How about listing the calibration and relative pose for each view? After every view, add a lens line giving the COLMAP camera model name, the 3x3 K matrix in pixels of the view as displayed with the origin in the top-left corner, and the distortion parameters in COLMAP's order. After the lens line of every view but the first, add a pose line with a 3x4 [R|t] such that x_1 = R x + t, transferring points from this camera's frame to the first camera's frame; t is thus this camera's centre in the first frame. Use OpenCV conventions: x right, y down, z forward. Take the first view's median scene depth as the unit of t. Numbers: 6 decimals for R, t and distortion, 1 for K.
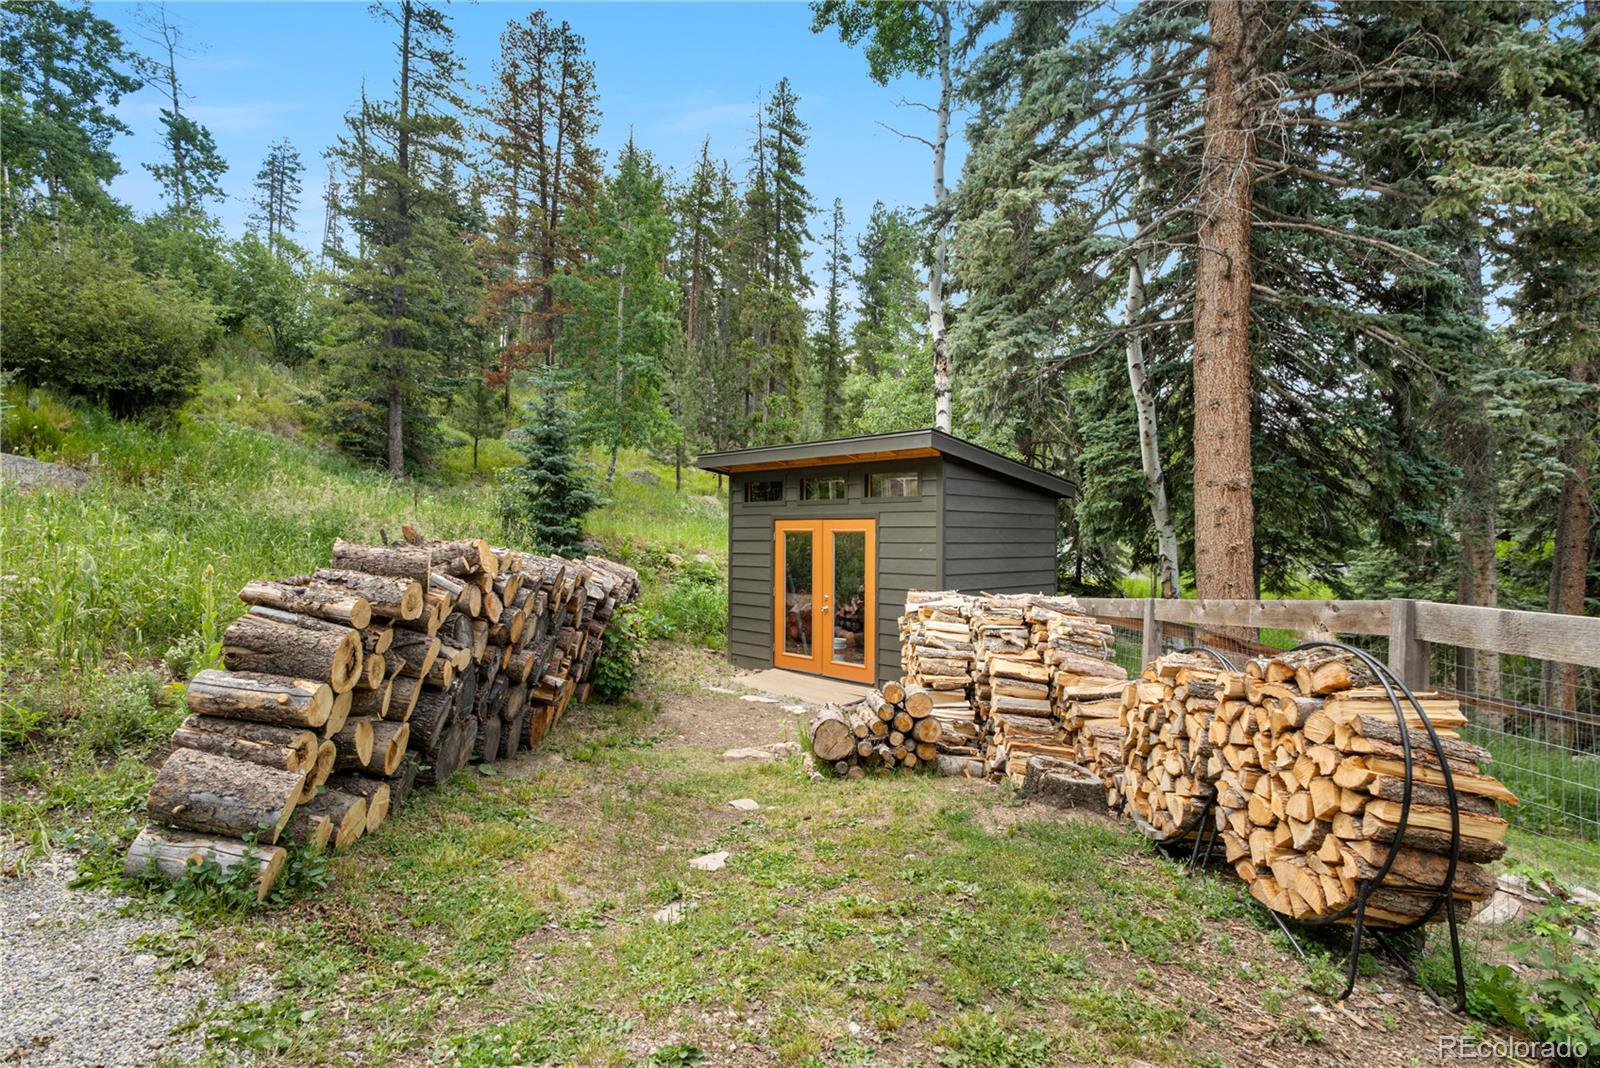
lens RADIAL K [[814.5, 0, 800.4], [0, 814.5, 536.5], [0, 0, 1]] dist [0.004506, 0.001318]
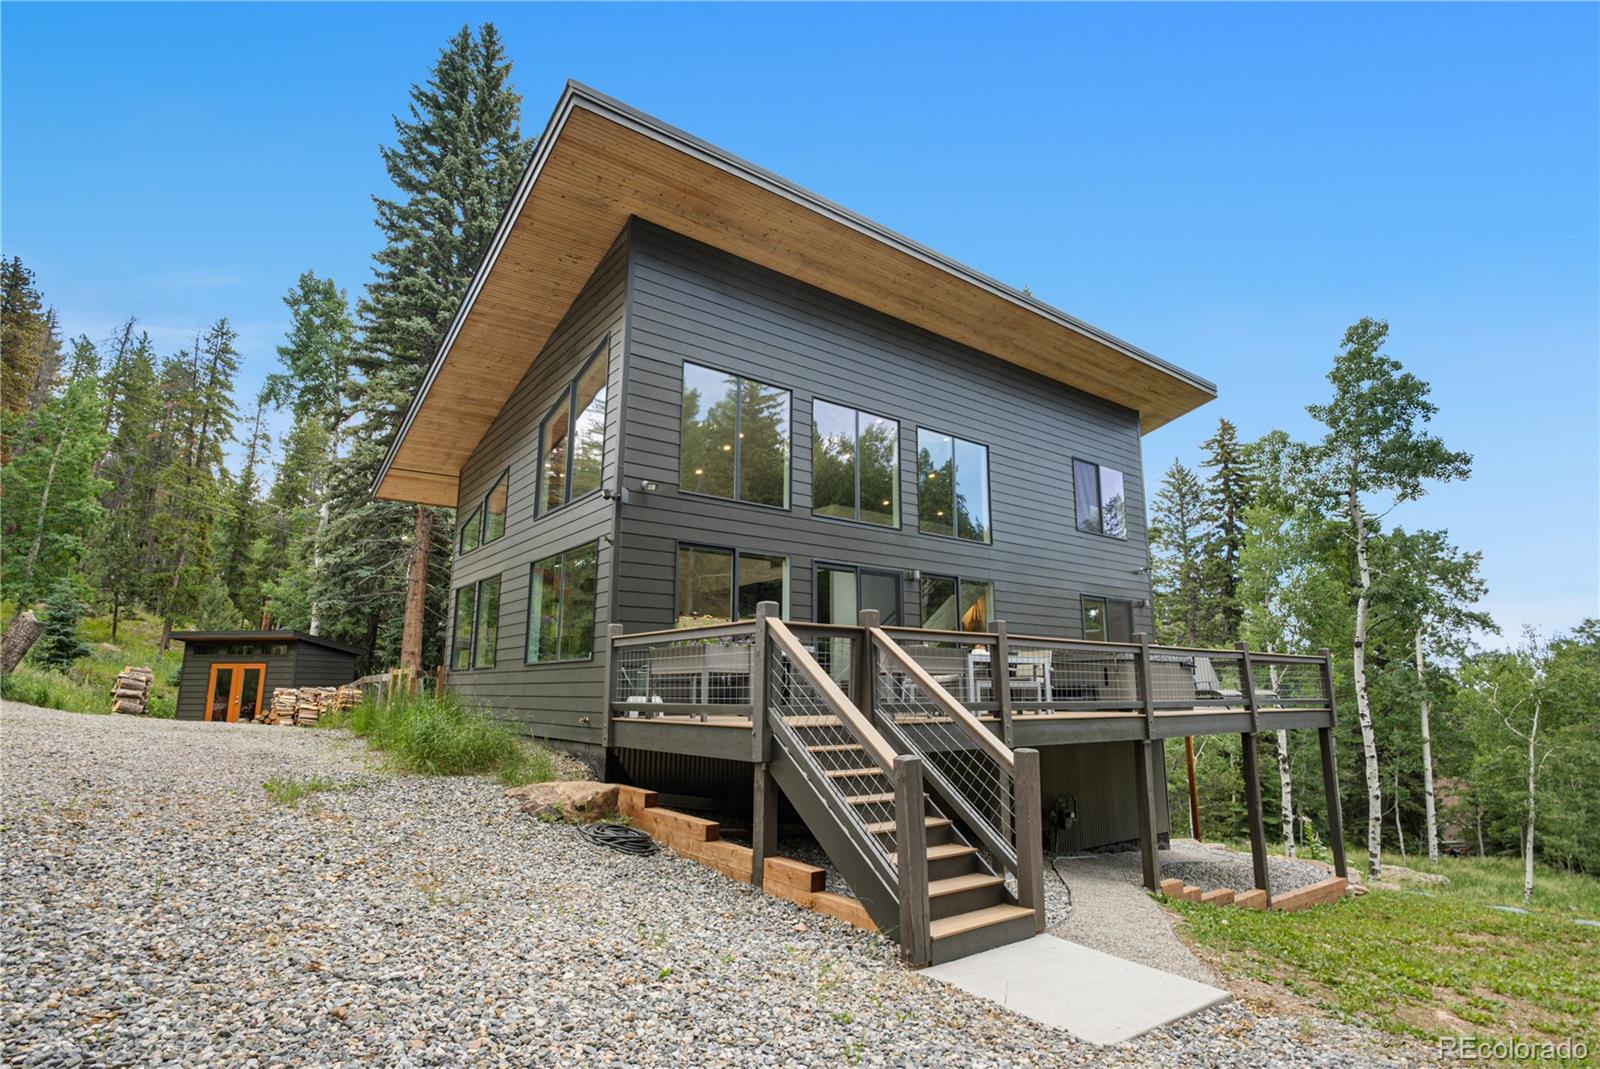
lens RADIAL K [[814.5, 0, 797.9], [0, 814.5, 534.5], [0, 0, 1]] dist [0.004506, 0.001318]
pose [[0.792597, 0.105768, 0.600503, -0.136827], [0.005530, 0.983553, -0.180534, 0.043491], [-0.609721, 0.146411, 0.778976, -1.710164]]
